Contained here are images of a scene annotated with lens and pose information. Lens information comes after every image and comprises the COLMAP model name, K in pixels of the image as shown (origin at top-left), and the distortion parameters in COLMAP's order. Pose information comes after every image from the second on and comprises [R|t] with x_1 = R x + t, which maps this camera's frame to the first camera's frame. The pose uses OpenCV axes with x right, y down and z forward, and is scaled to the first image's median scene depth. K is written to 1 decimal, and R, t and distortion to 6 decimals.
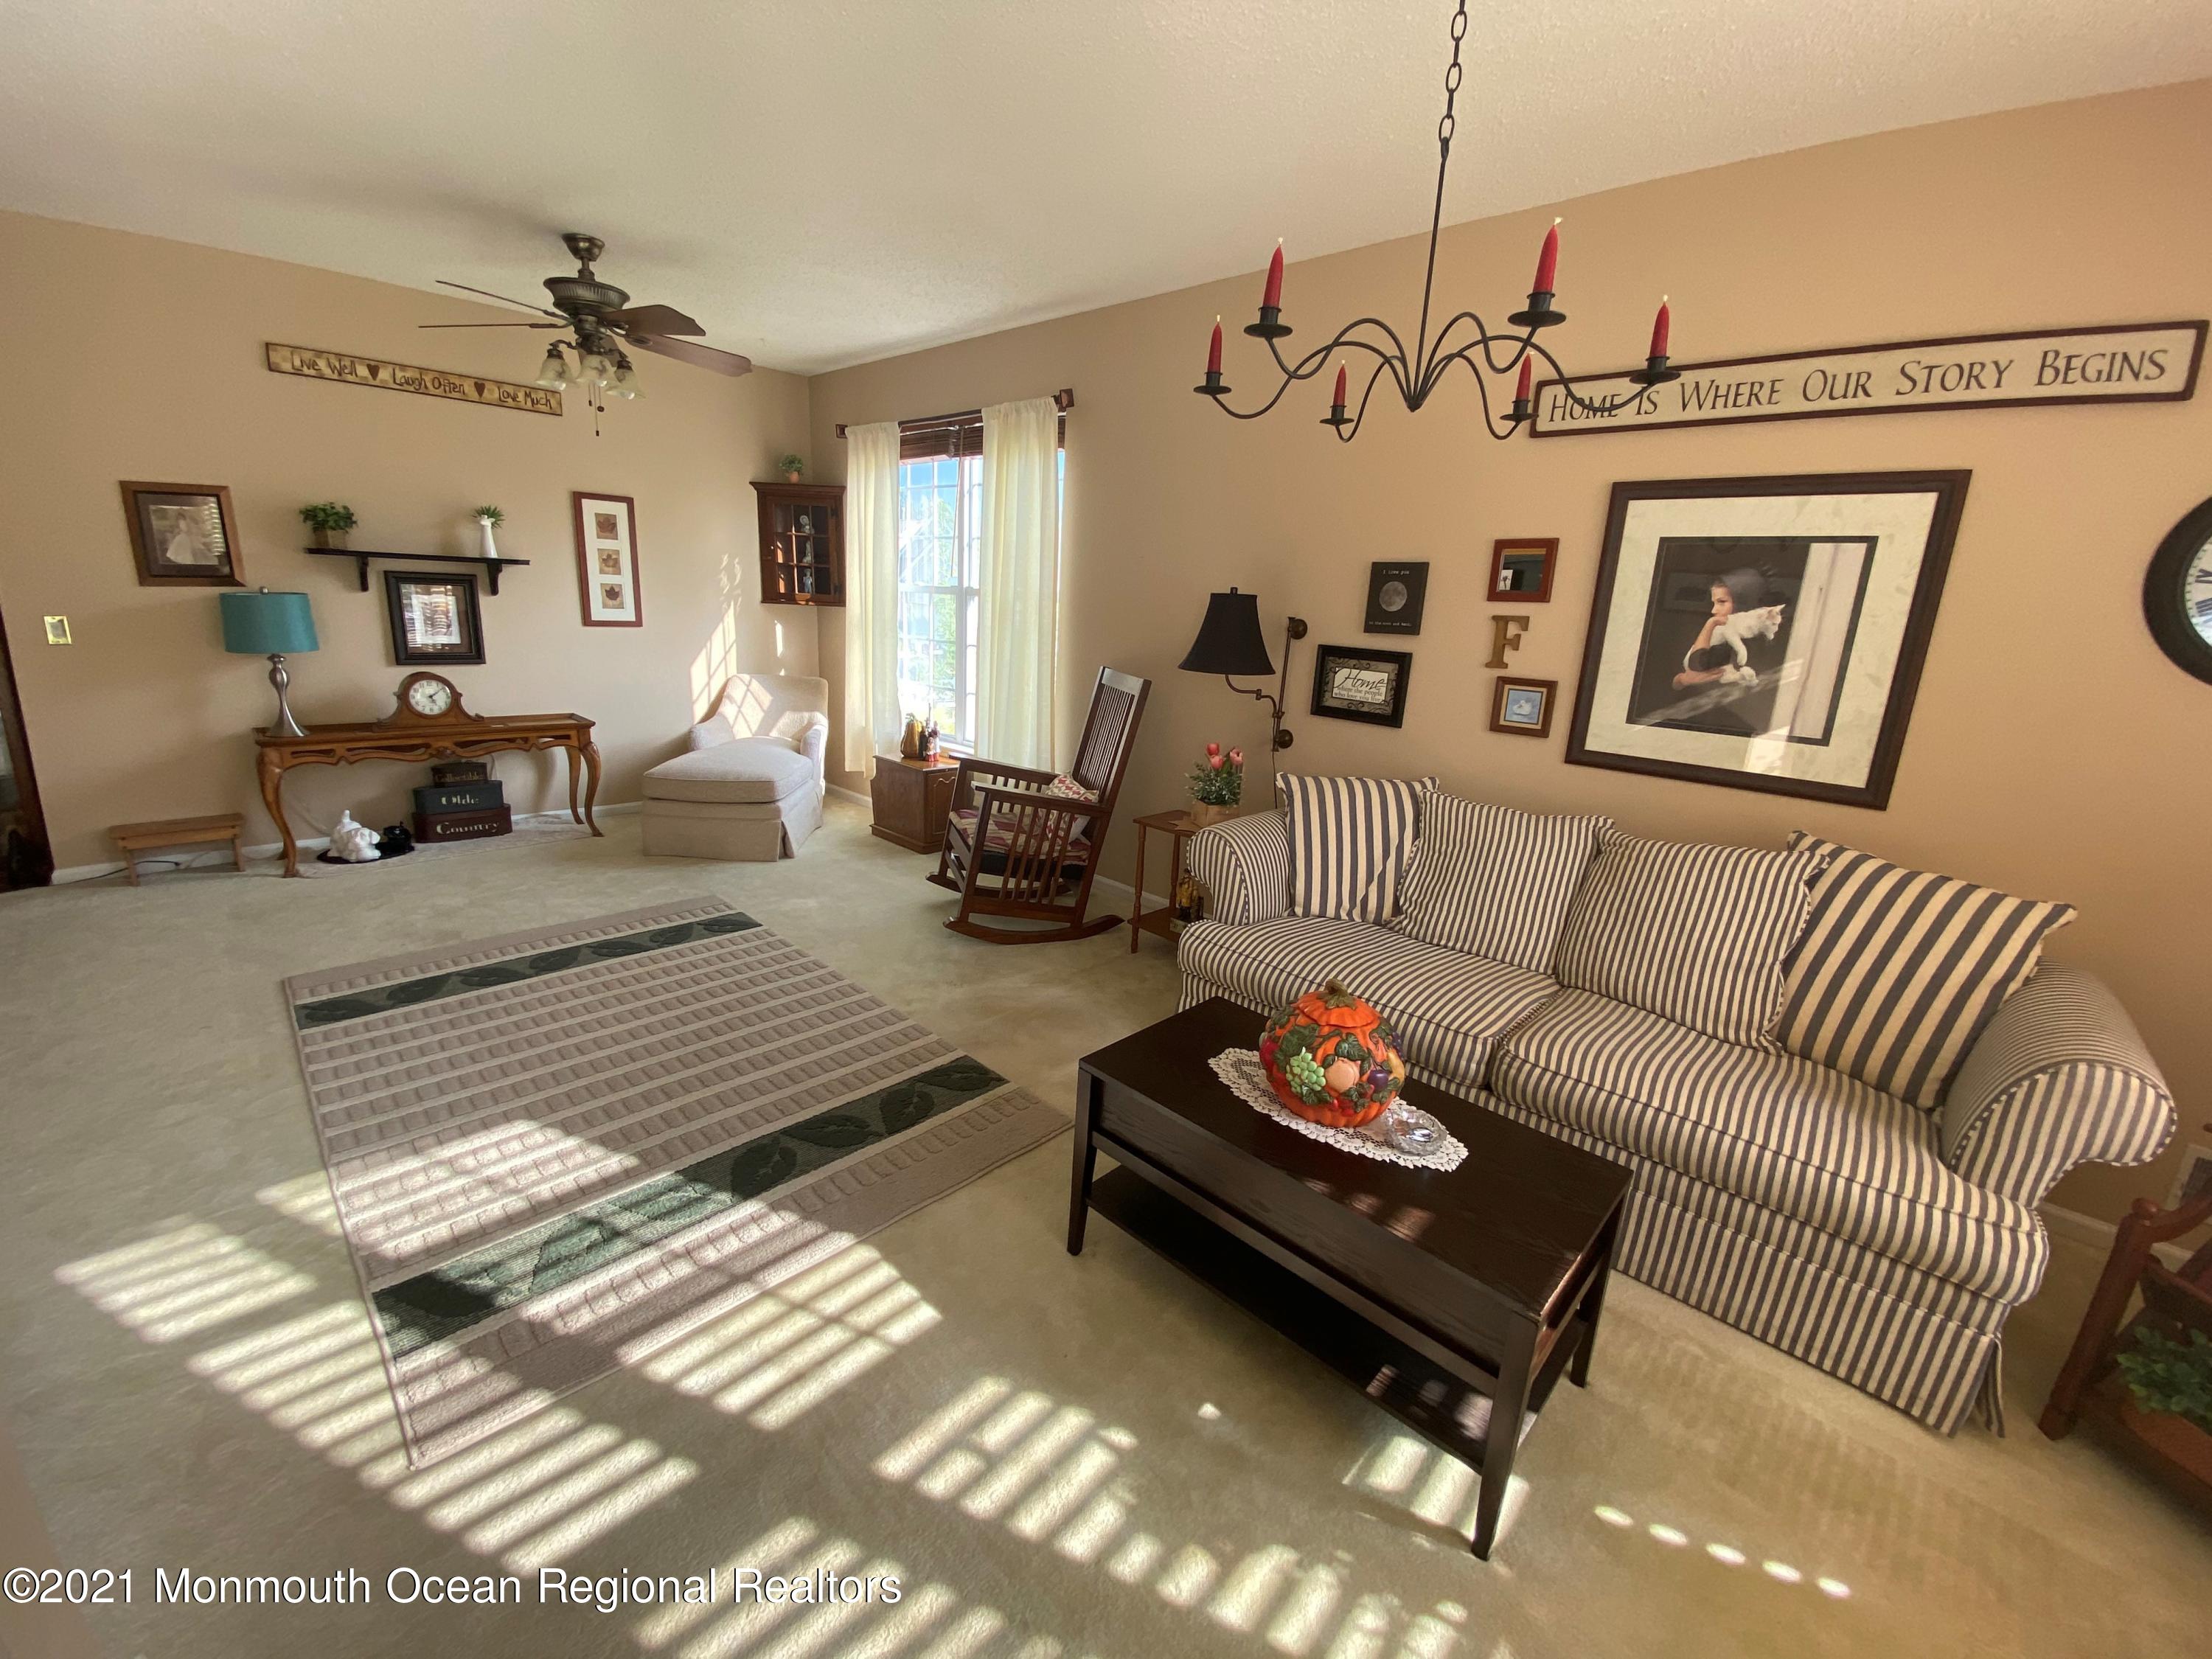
lens RADIAL K [[881.5, 0, 1106.0], [0, 881.5, 829.5], [0, 0, 1]] dist [0.030037, -0.023400]
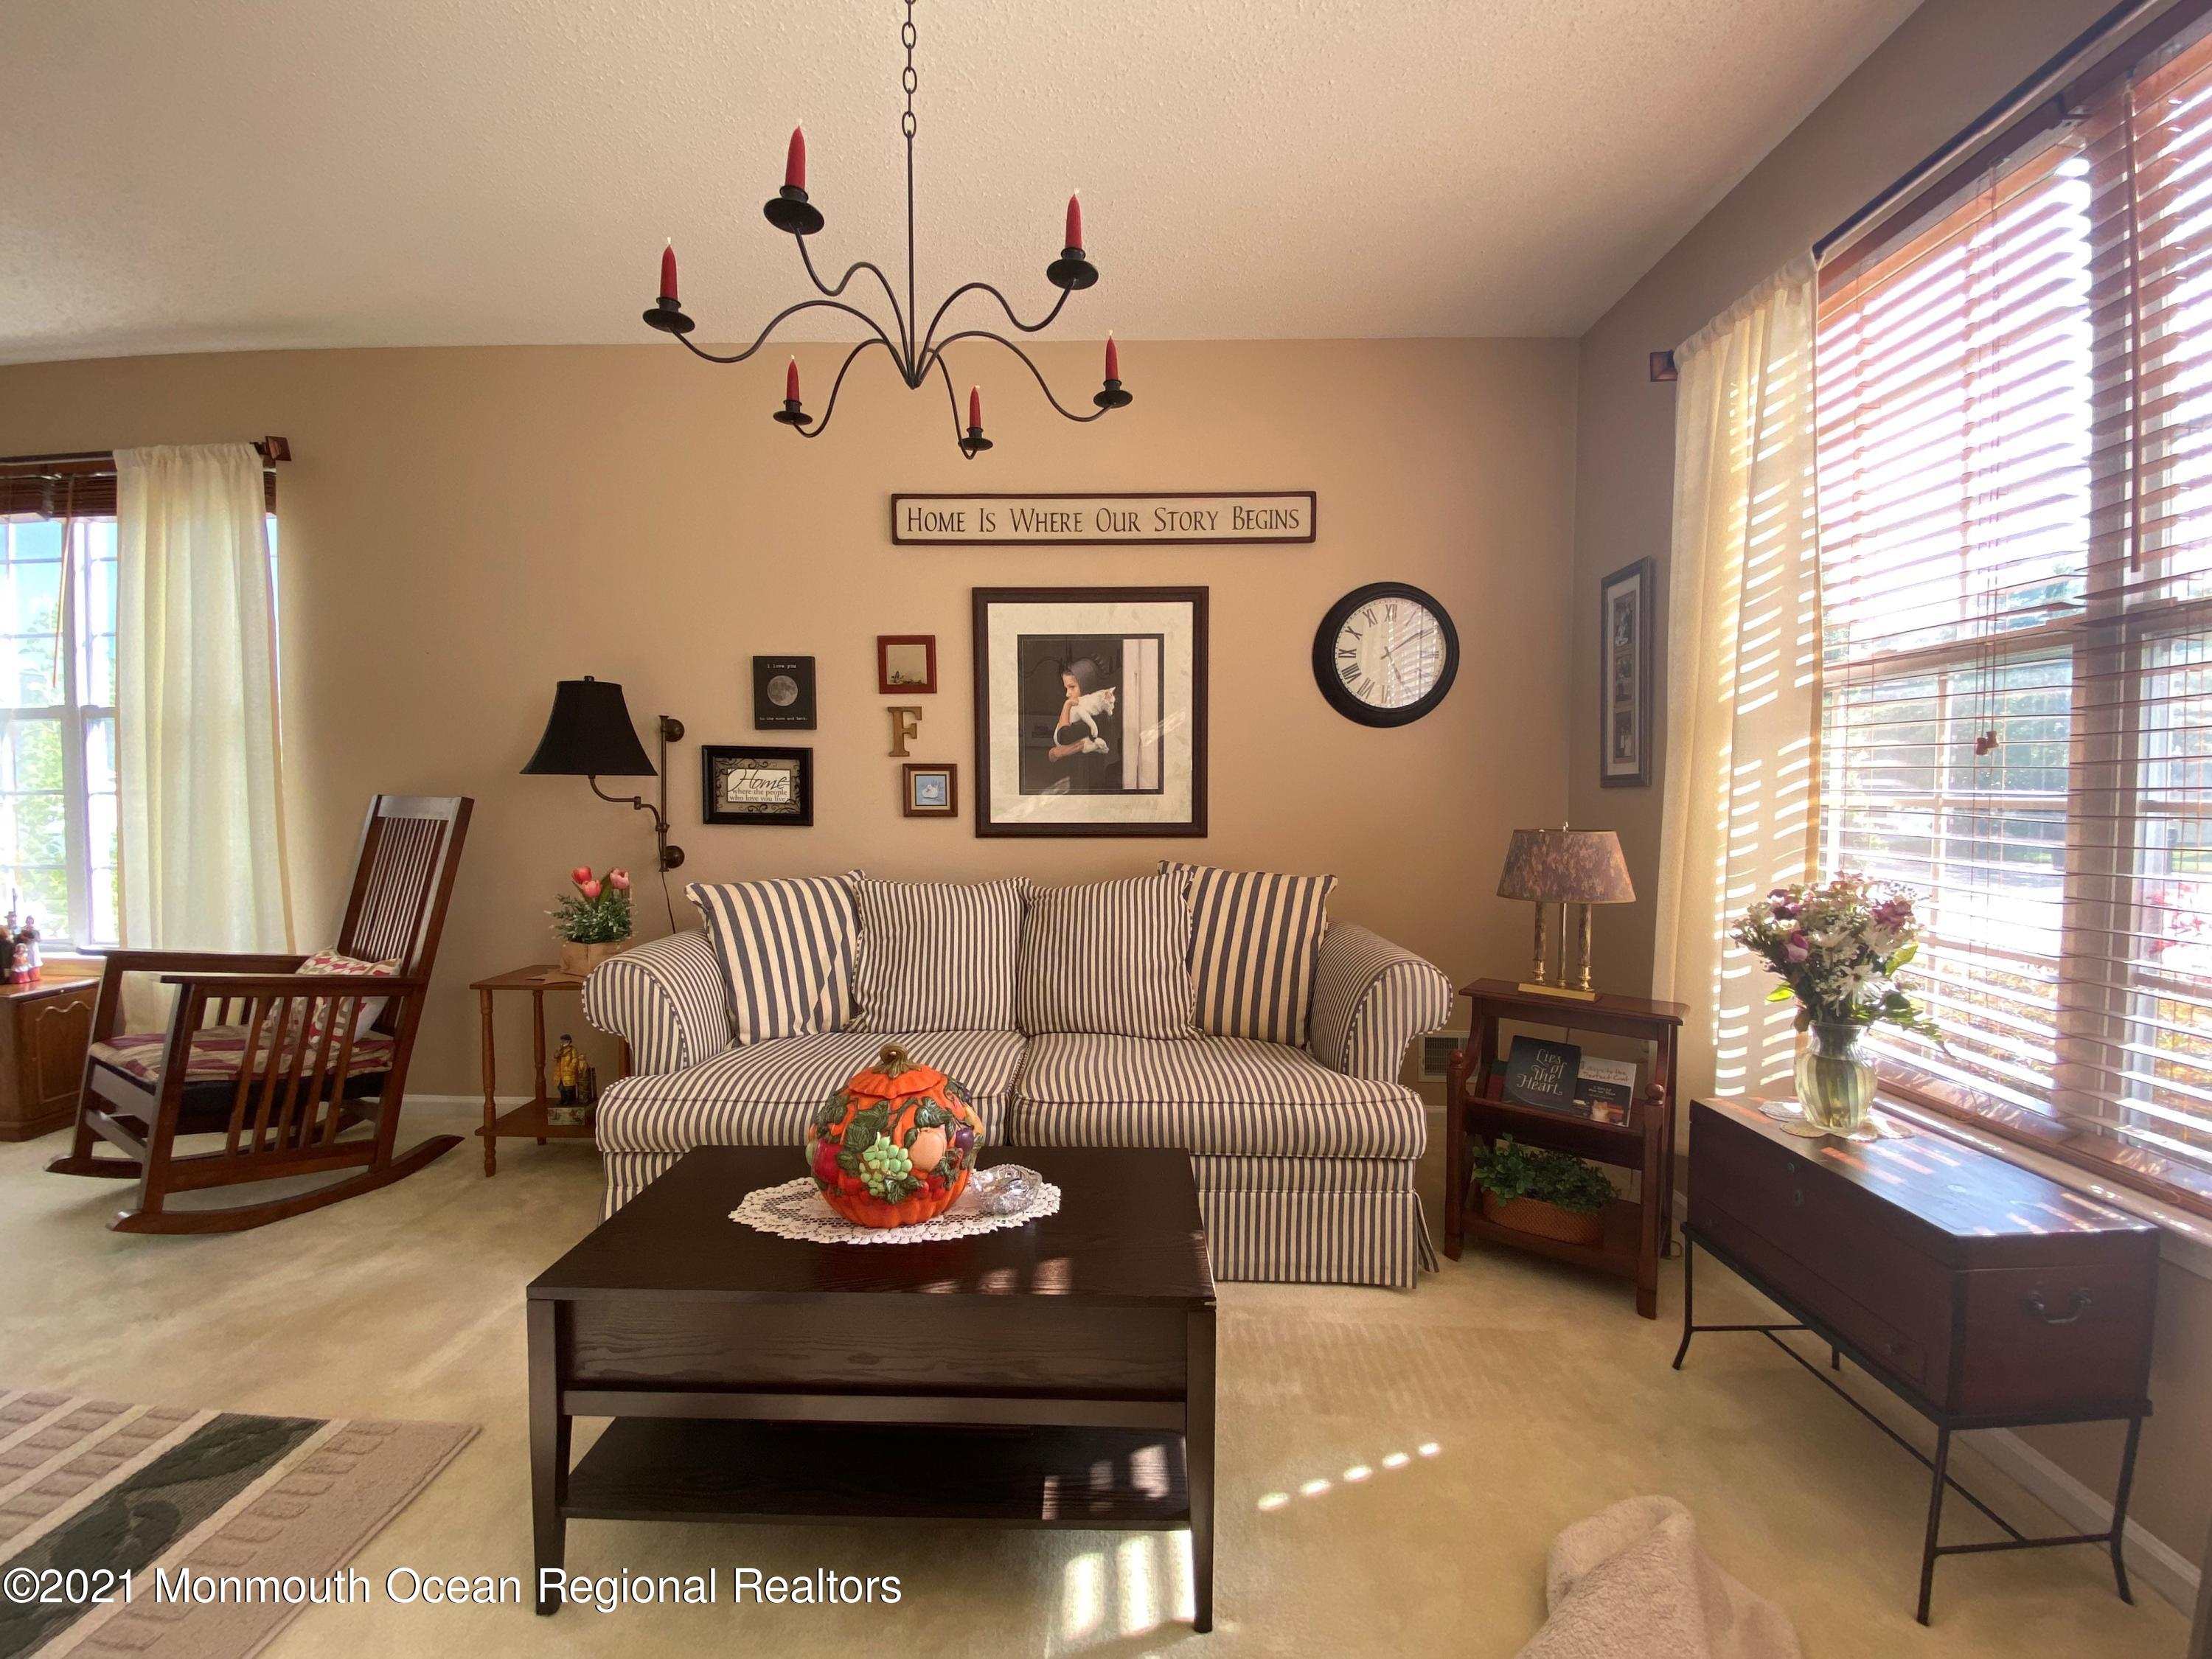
lens RADIAL K [[886.6, 0, 1106.0], [0, 886.6, 829.5], [0, 0, 1]] dist [0.066064, -0.045794]
pose [[0.737832, -0.084206, 0.669711, -0.096088], [0.203942, 0.973627, -0.102268, 0.064940], [-0.643437, 0.212039, 0.735547, 0.126087]]
